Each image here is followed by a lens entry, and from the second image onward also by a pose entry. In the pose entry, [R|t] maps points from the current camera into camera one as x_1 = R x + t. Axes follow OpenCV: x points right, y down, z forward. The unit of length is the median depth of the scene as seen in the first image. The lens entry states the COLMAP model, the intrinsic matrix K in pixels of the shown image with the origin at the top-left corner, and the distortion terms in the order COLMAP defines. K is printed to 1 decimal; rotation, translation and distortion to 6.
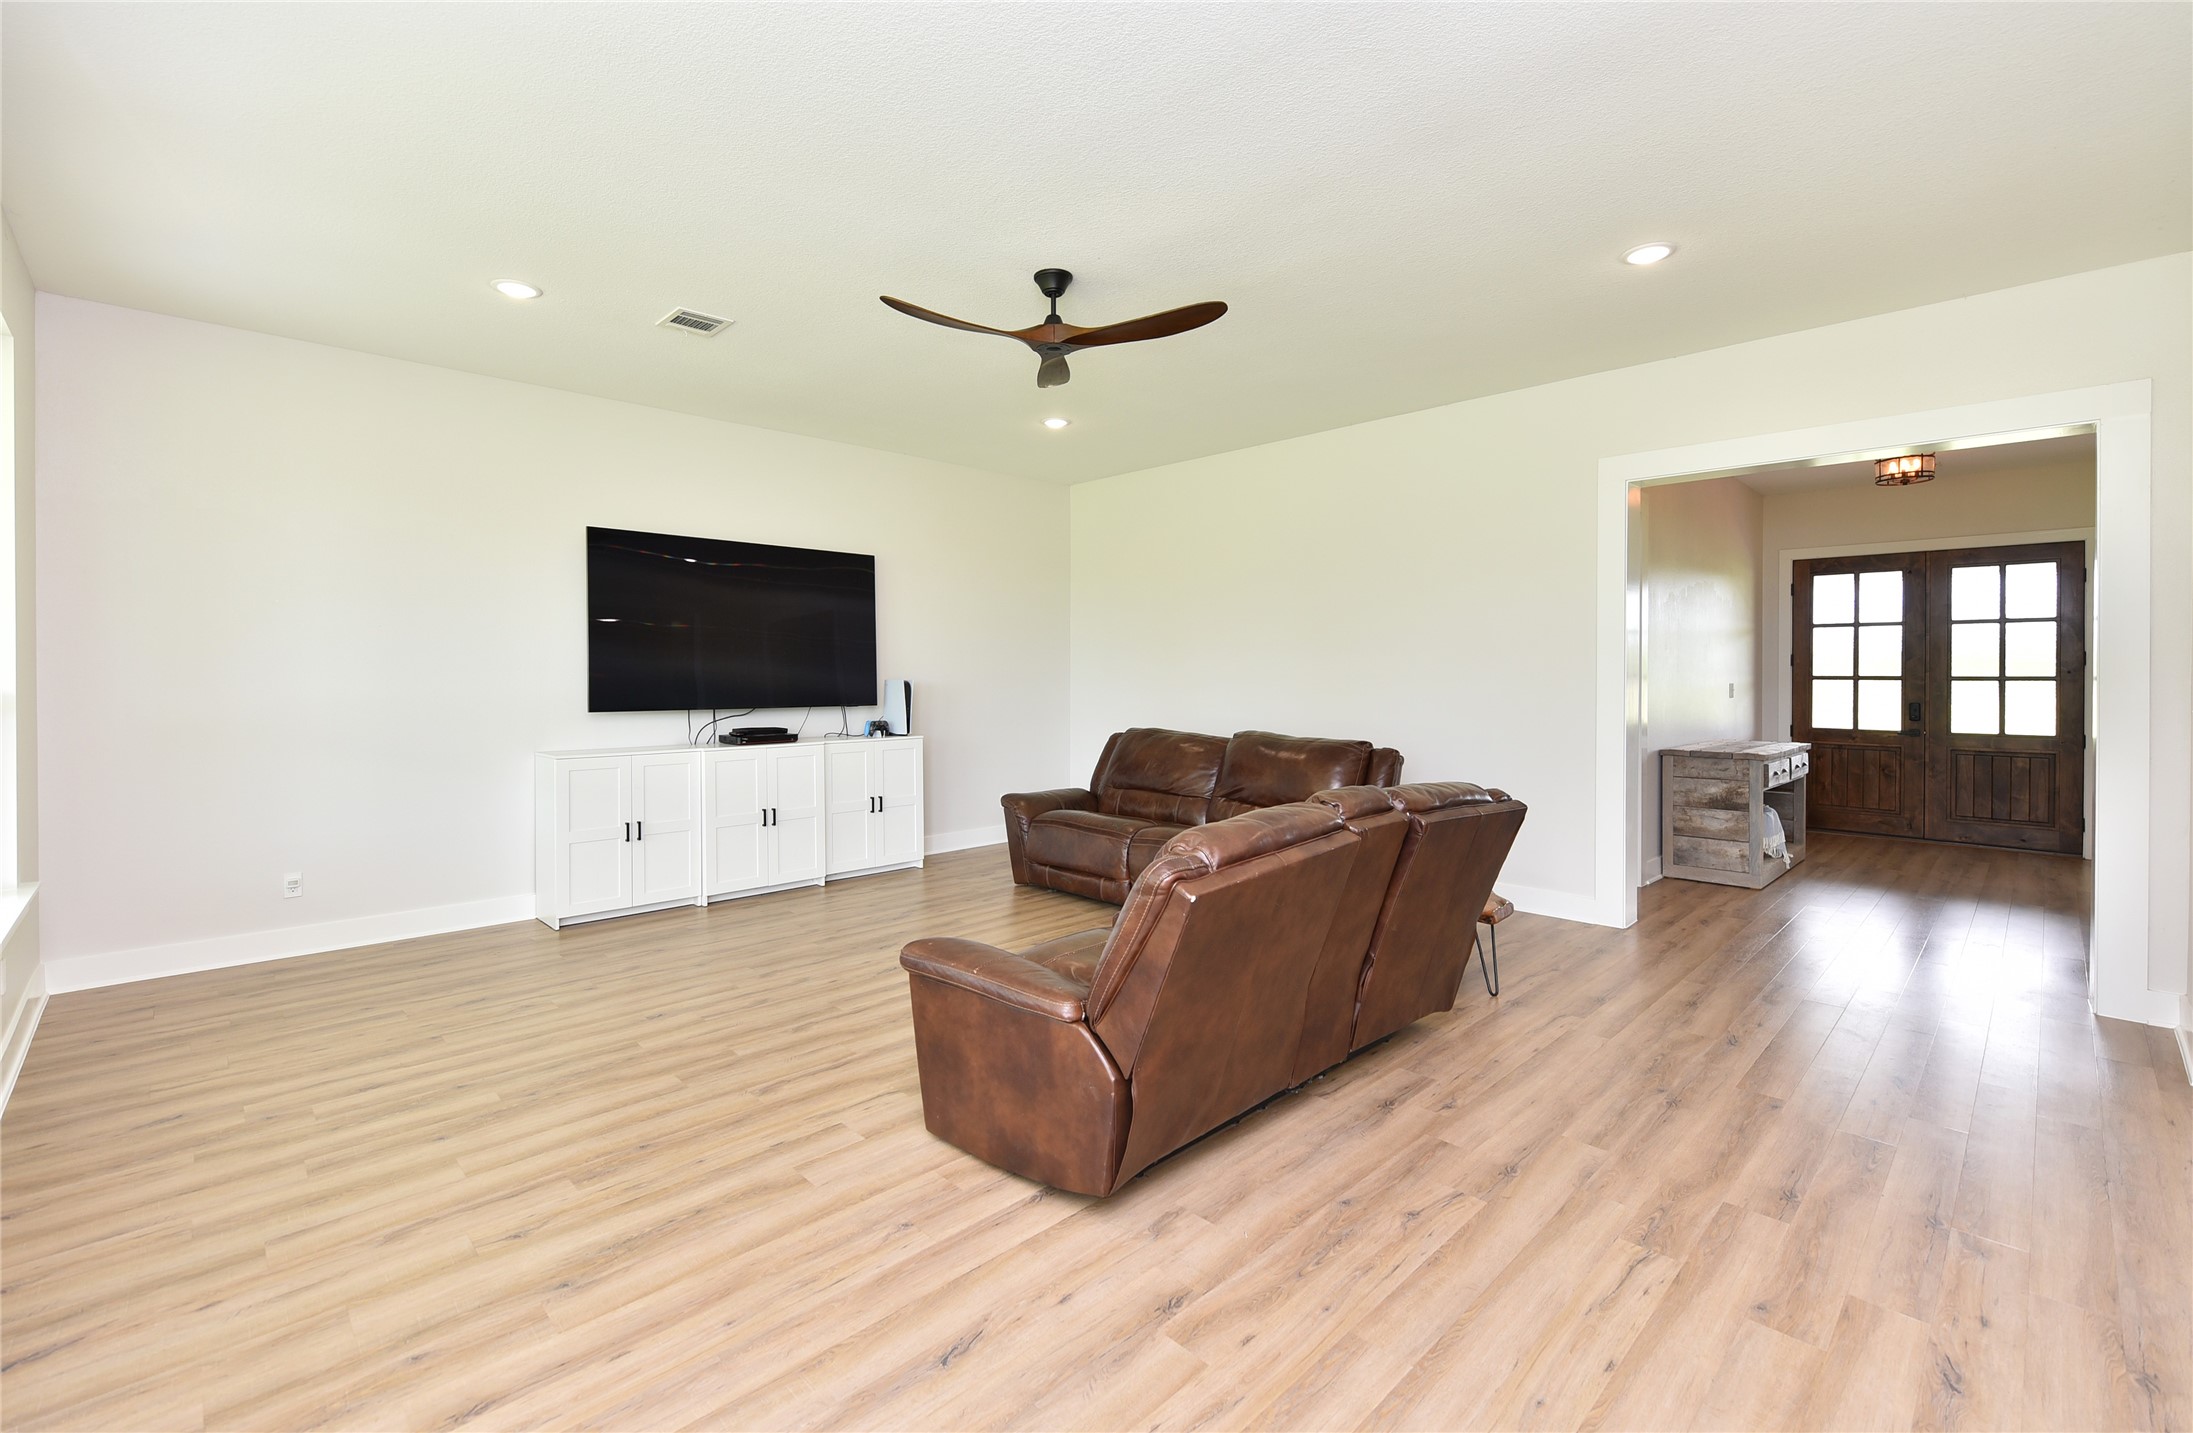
lens RADIAL K [[938.4, 0, 1065.6], [0, 938.4, 666.3], [0, 0, 1]] dist [0.002226, -0.000404]
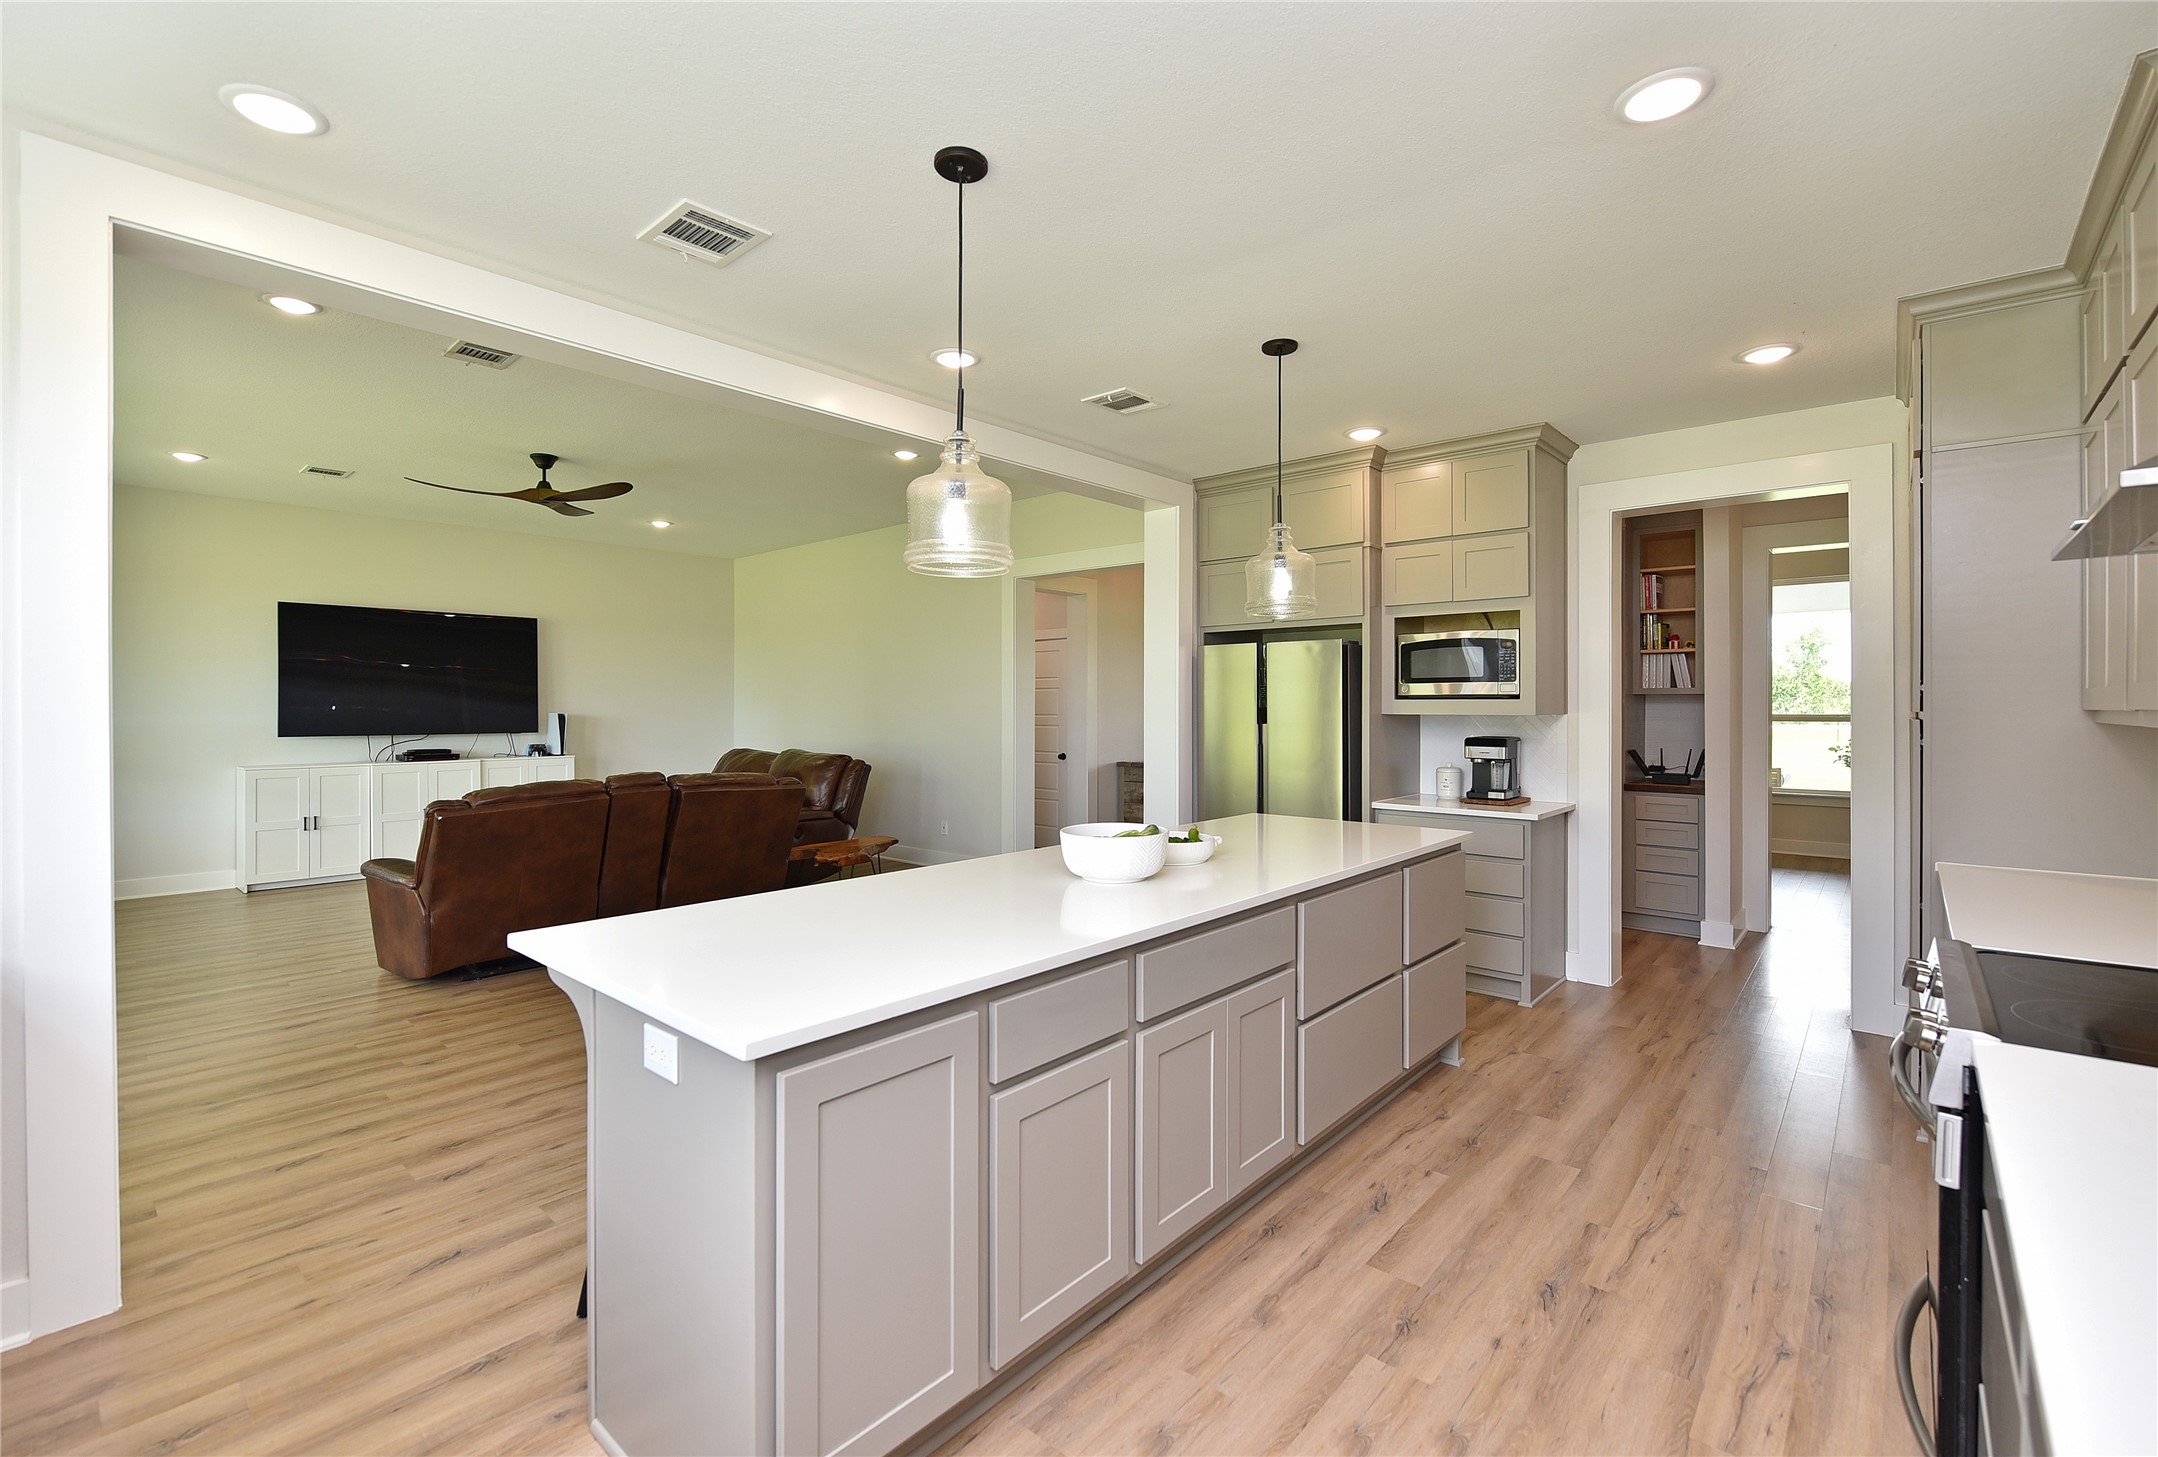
lens RADIAL K [[943.4, 0, 1069.6], [0, 943.4, 701.8], [0, 0, 1]] dist [-0.007824, -0.000179]
pose [[0.996288, -0.000700, 0.086074, 0.619891], [0.000284, 0.999988, 0.004842, -0.010673], [-0.086077, -0.004799, 0.996277, -0.550333]]
